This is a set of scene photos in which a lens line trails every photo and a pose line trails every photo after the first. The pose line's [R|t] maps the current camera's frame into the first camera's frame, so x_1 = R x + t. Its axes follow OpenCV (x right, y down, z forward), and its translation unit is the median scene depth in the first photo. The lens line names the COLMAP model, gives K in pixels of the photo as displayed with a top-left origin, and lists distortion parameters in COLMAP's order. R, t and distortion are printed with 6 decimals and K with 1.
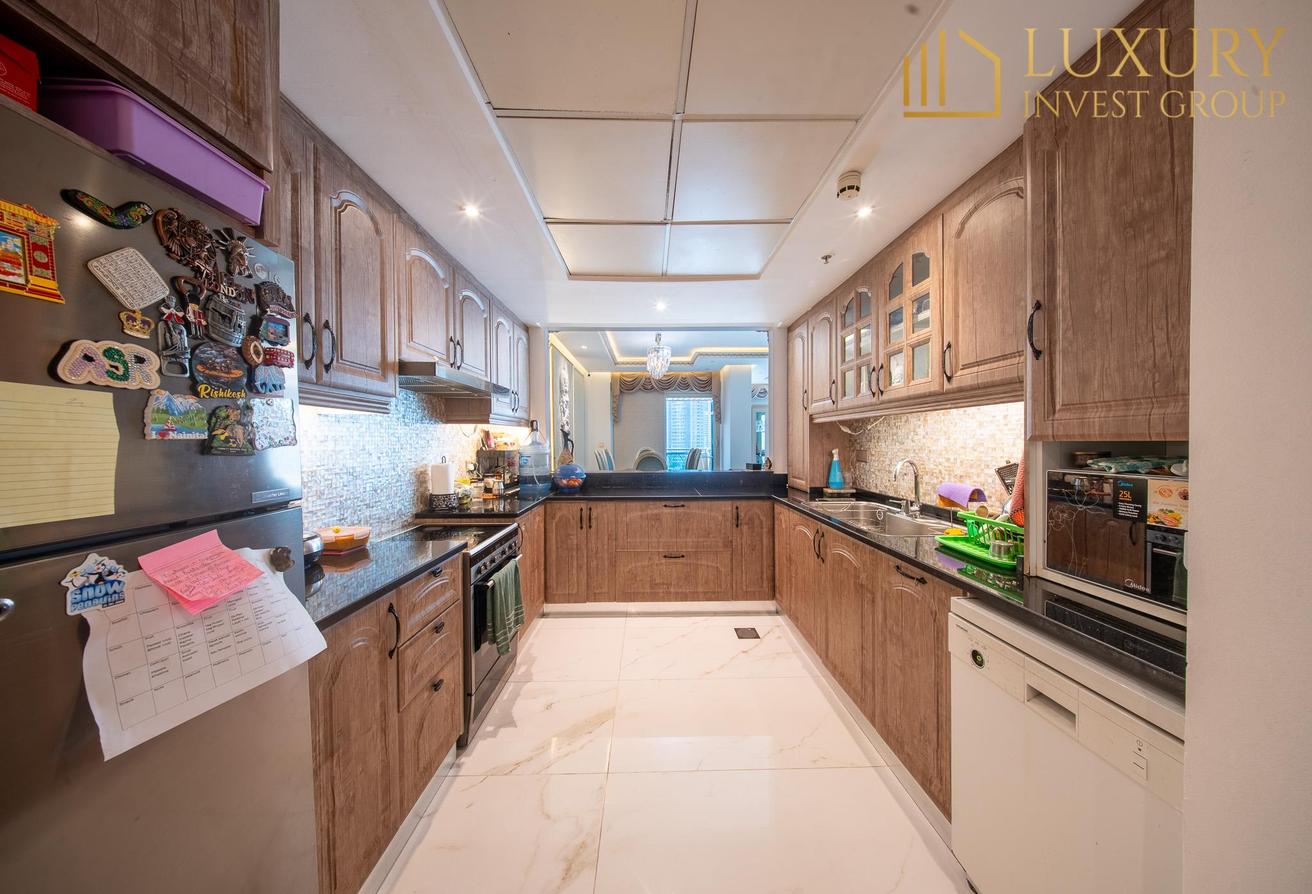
lens RADIAL K [[383.3, 0, 654.5], [0, 383.3, 447.3], [0, 0, 1]] dist [-0.000241, -0.001219]
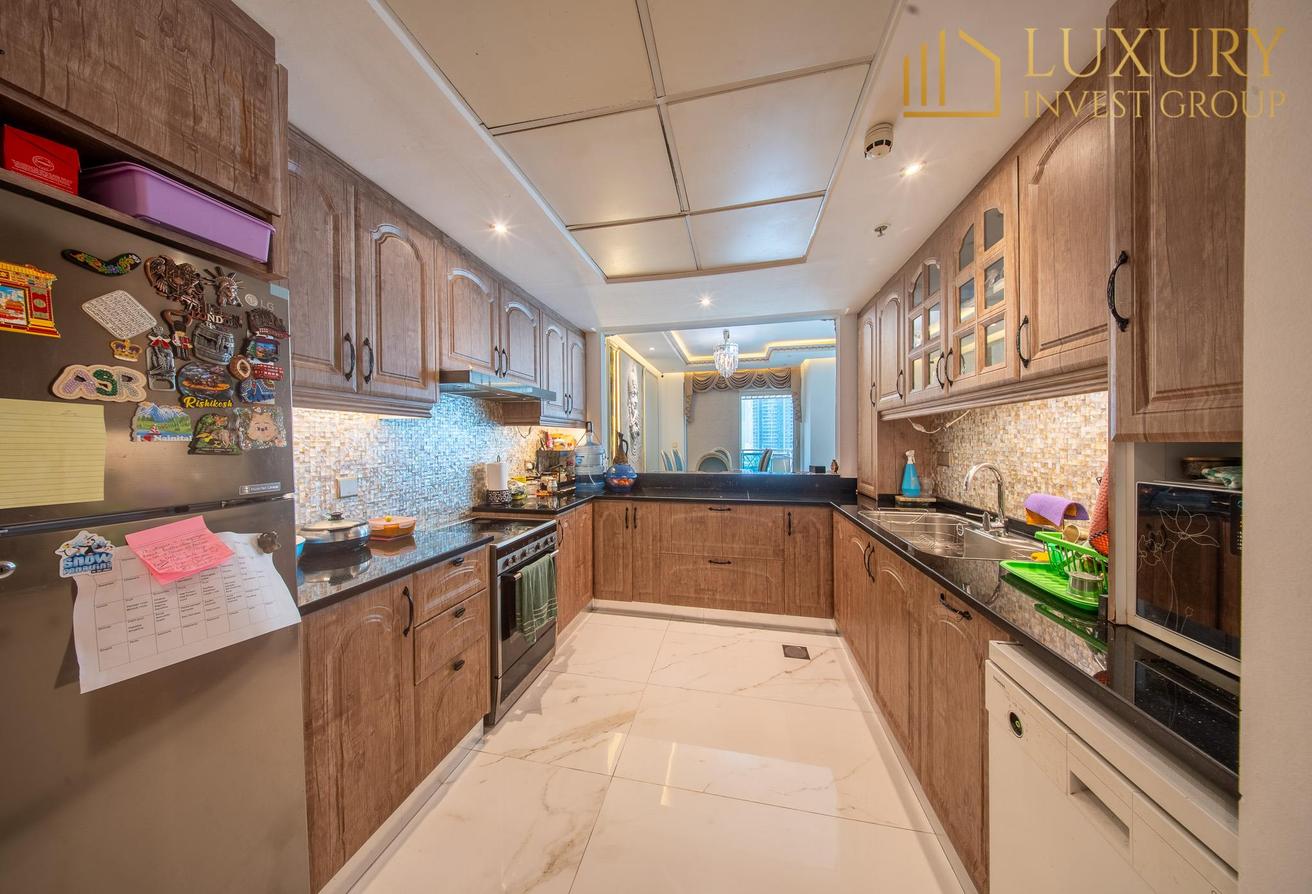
lens RADIAL K [[383.3, 0, 659.8], [0, 383.3, 447.0], [0, 0, 1]] dist [-0.000241, -0.001219]
pose [[0.973490, 0.002481, -0.228717, 0.255108], [-0.002755, 0.999996, -0.000879, -0.002934], [0.228714, 0.001486, 0.973493, 0.068829]]
